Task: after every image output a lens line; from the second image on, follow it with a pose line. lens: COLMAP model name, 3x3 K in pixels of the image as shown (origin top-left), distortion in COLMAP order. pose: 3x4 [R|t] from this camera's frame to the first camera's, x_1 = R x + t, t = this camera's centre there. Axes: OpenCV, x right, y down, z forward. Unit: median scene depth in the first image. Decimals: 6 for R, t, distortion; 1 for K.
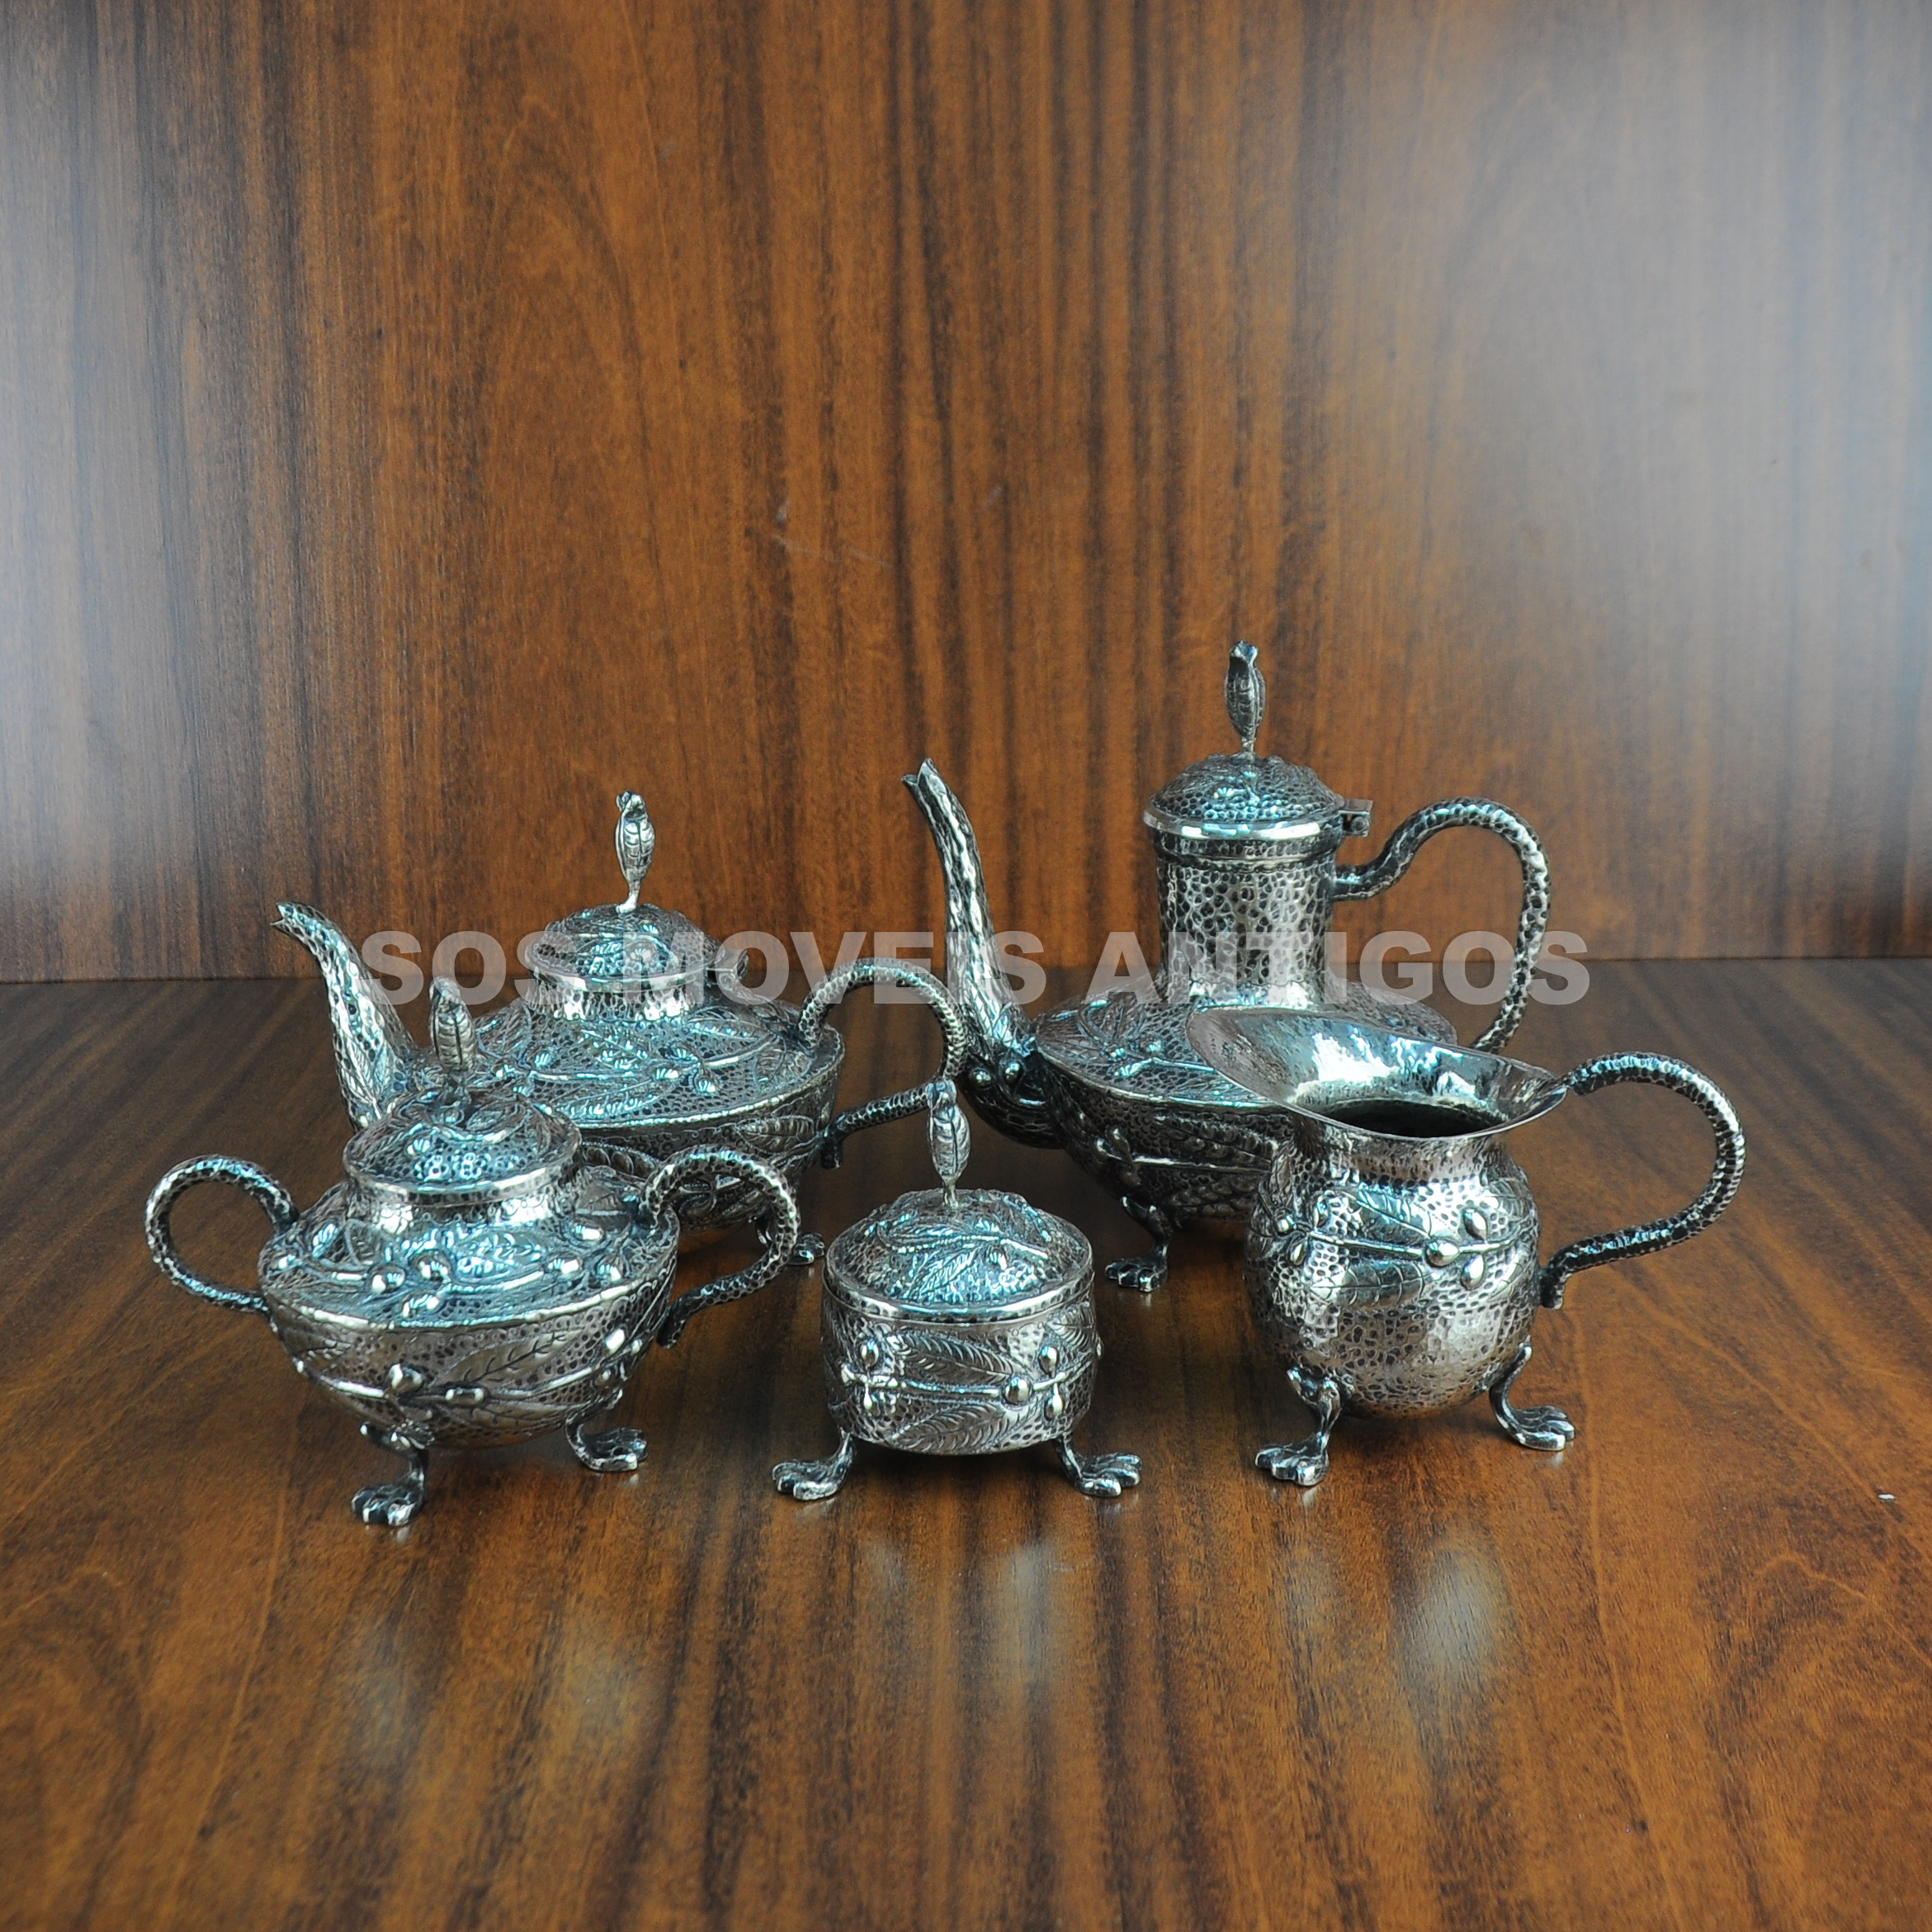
lens RADIAL K [[2631.7, 0, 932.6], [0, 2631.7, 900.3], [0, 0, 1]] dist [-0.162425, 0.112421]
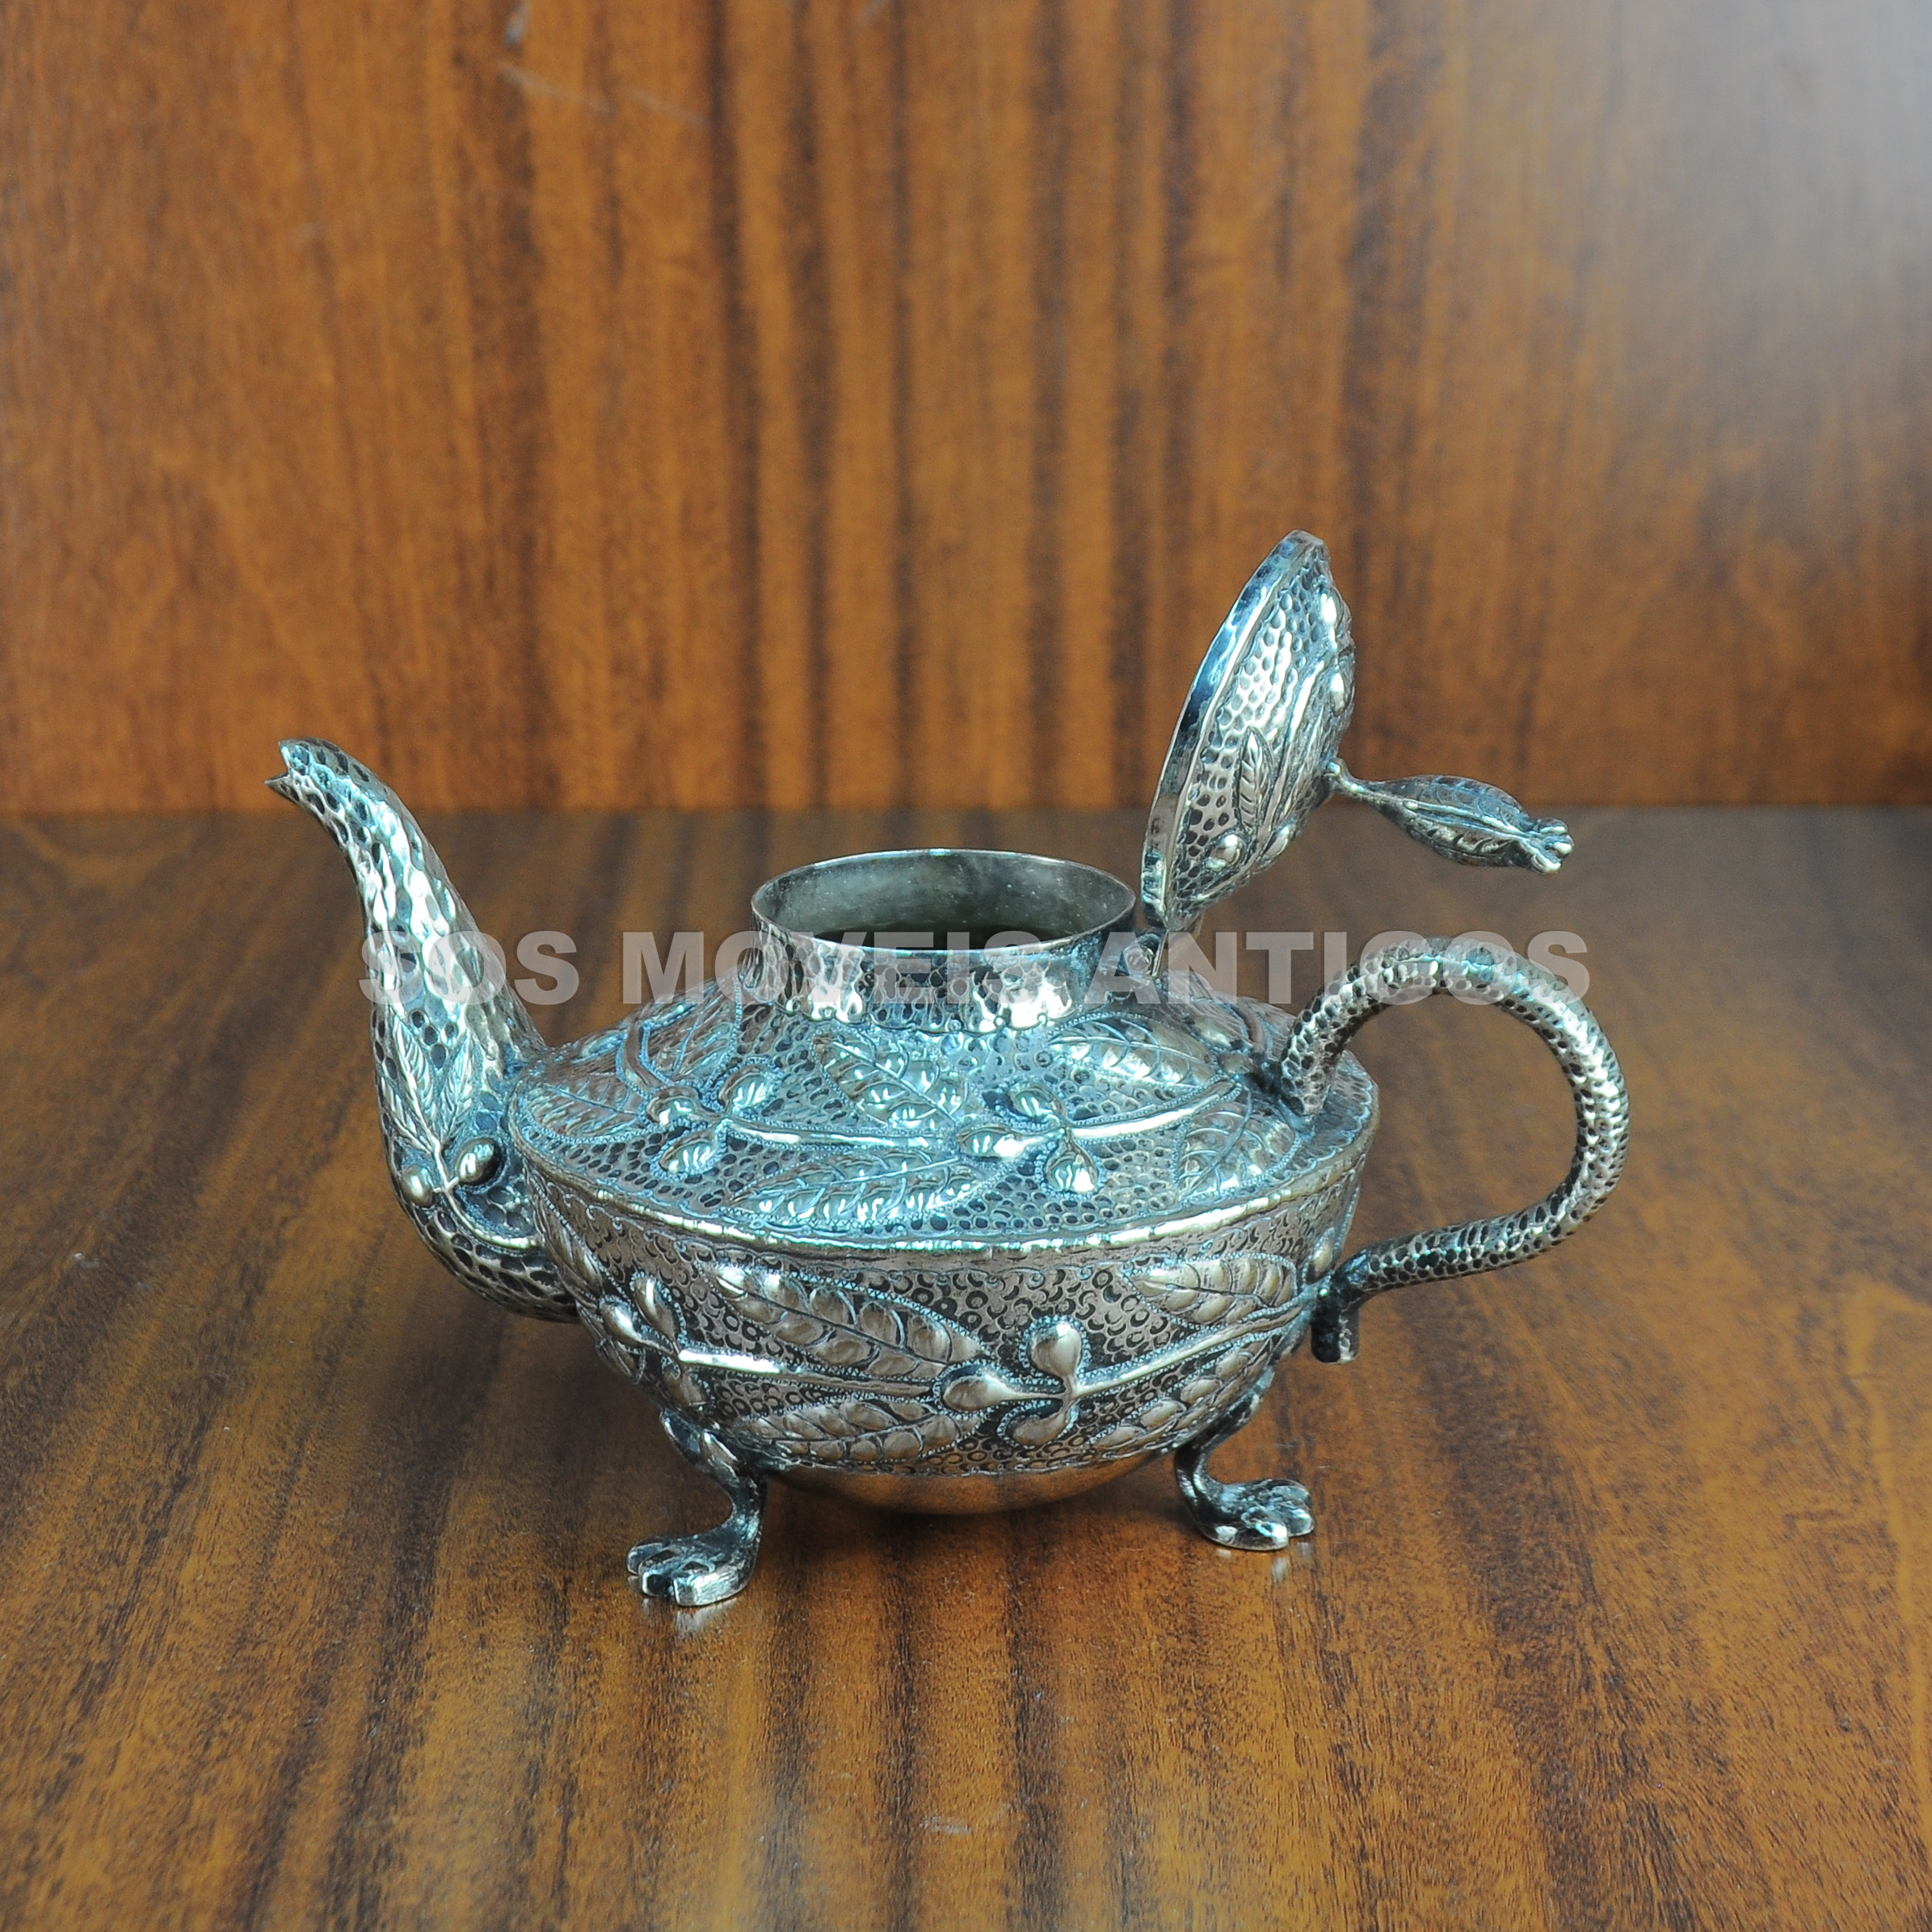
lens RADIAL K [[4021.3, 0, 969.9], [0, 4021.3, 878.5], [0, 0, 1]] dist [0.012739, 0.152654]
pose [[0.999377, 0.007837, 0.034419, 0.014421], [-0.008463, 0.999801, 0.018072, 0.025374], [-0.034270, -0.018352, 0.999244, 0.095696]]
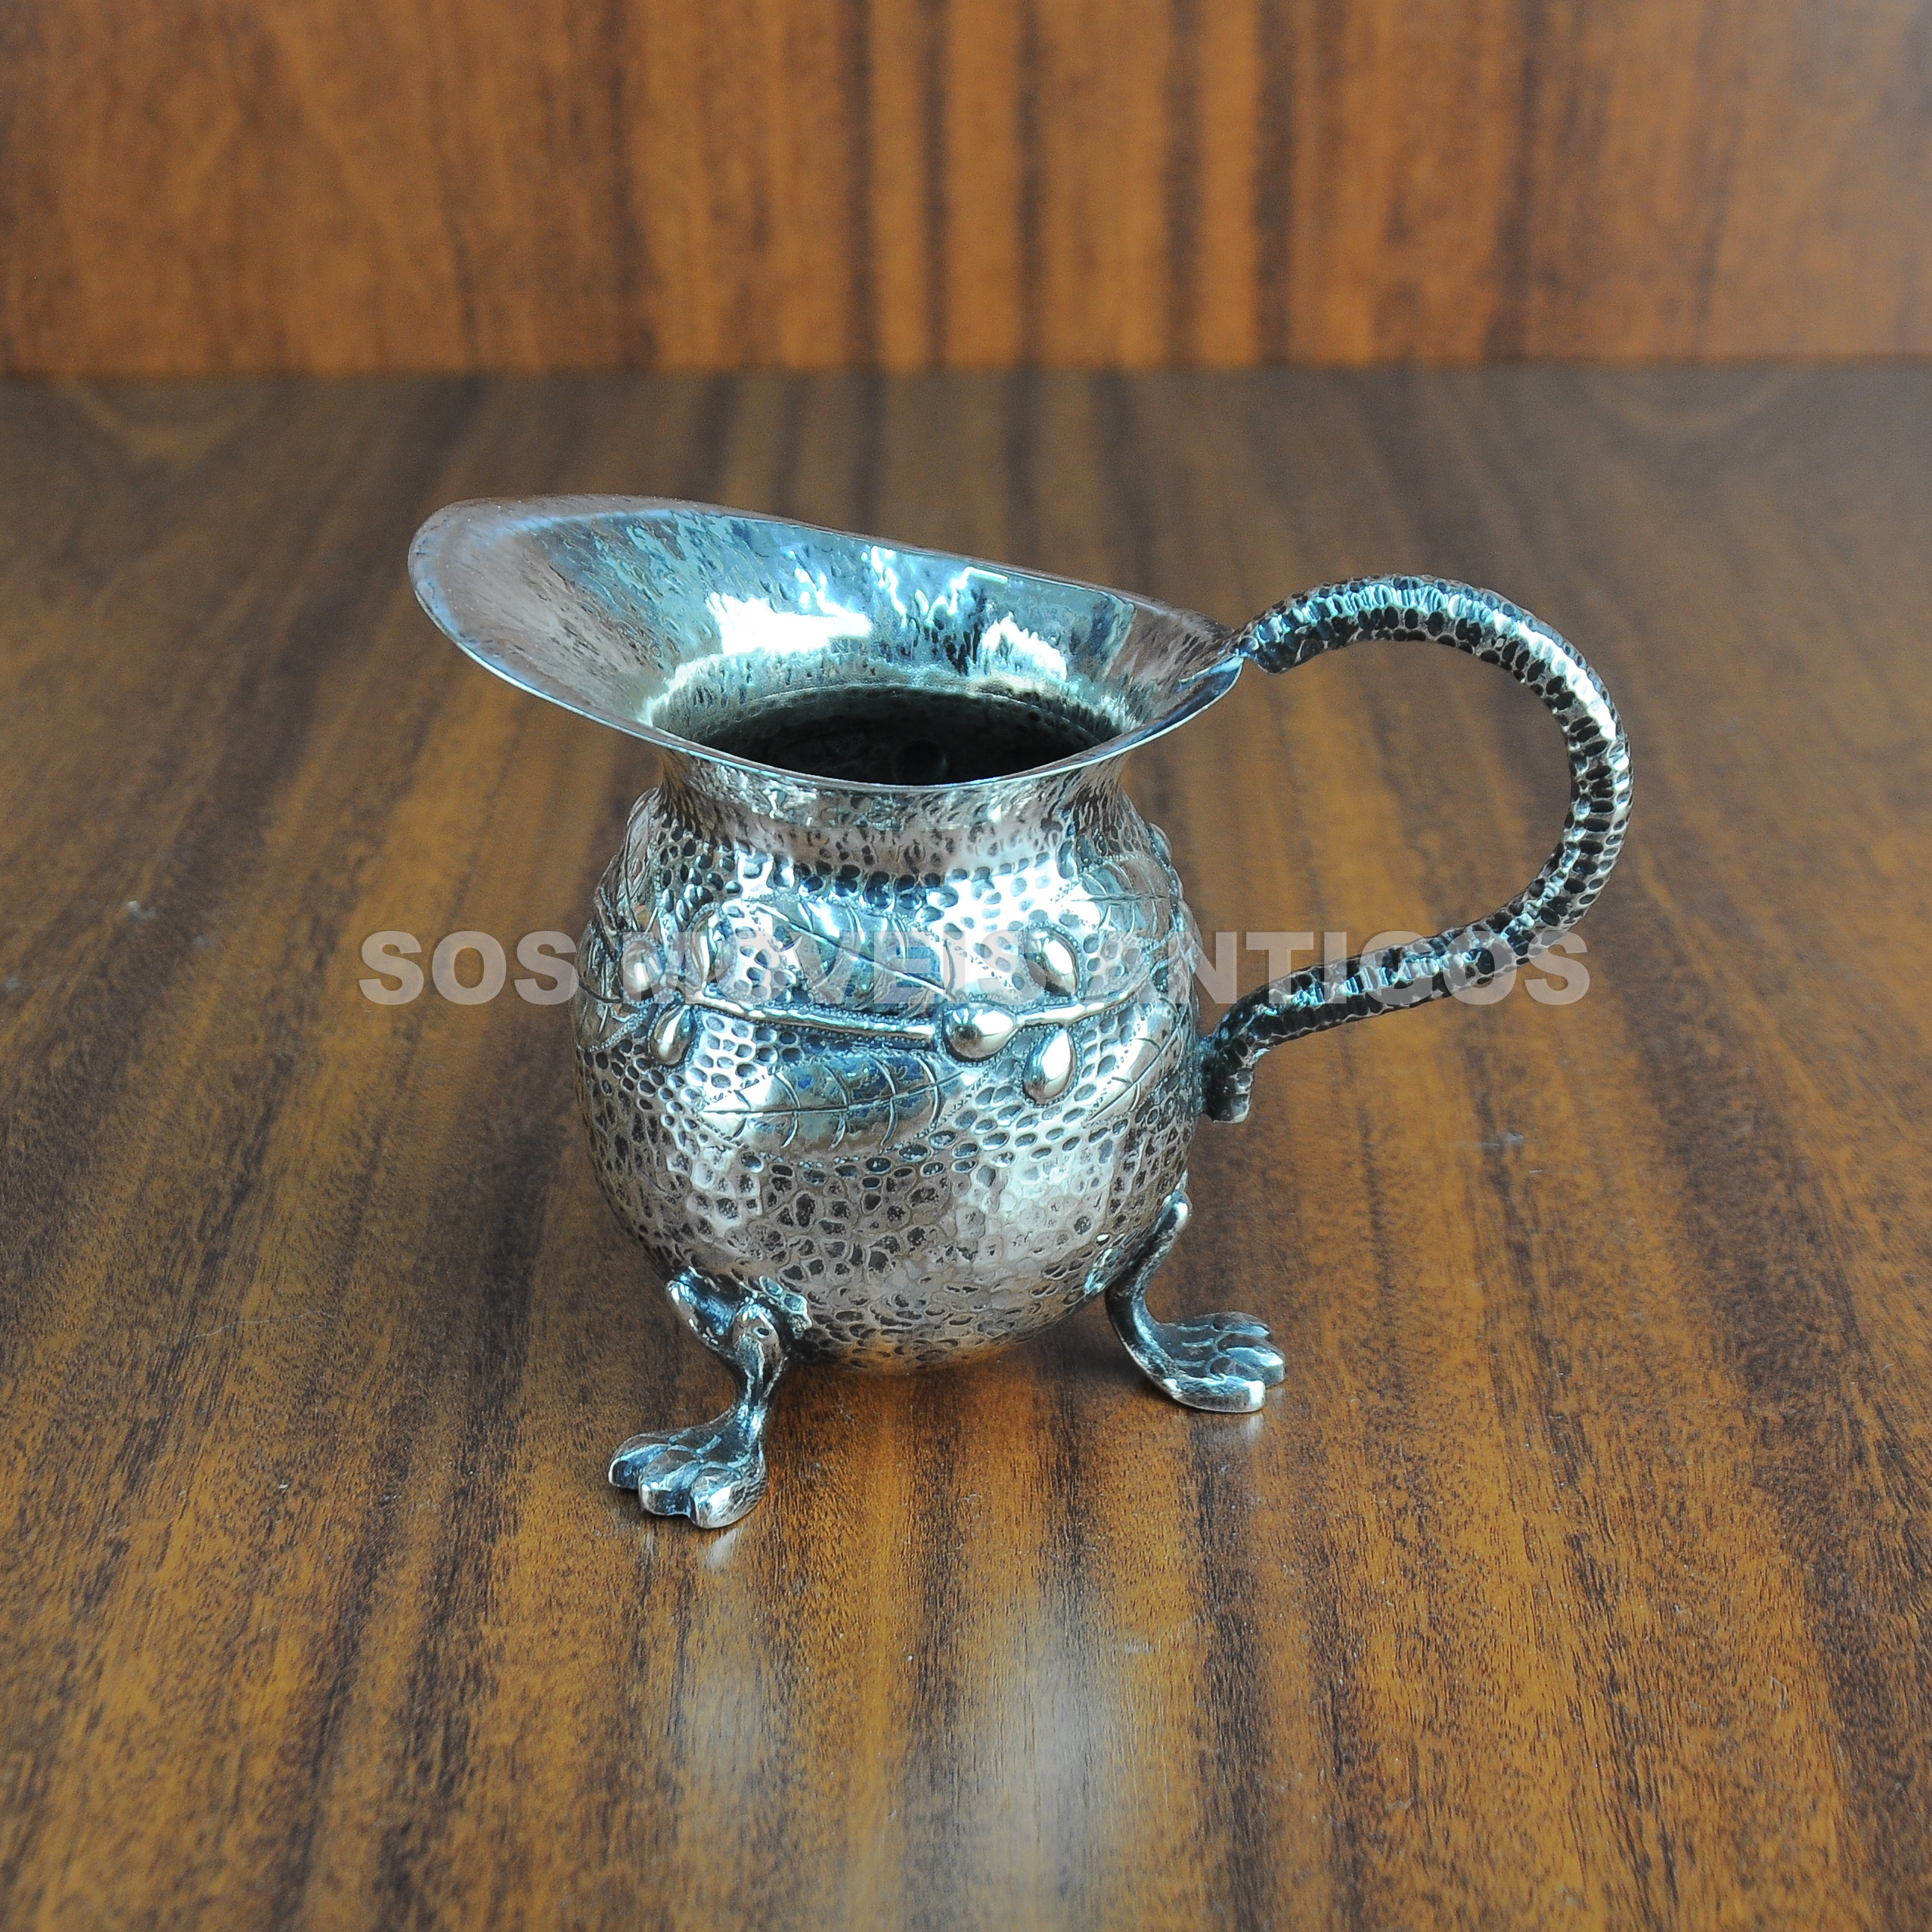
lens RADIAL K [[3769.6, 0, 942.1], [0, 3769.6, 865.5], [0, 0, 1]] dist [0.018746, 0.062971]
pose [[0.999961, 0.002966, 0.008318, 0.006248], [-0.004209, 0.988118, 0.153638, 0.007484], [-0.007763, -0.153667, 0.988092, 0.213359]]
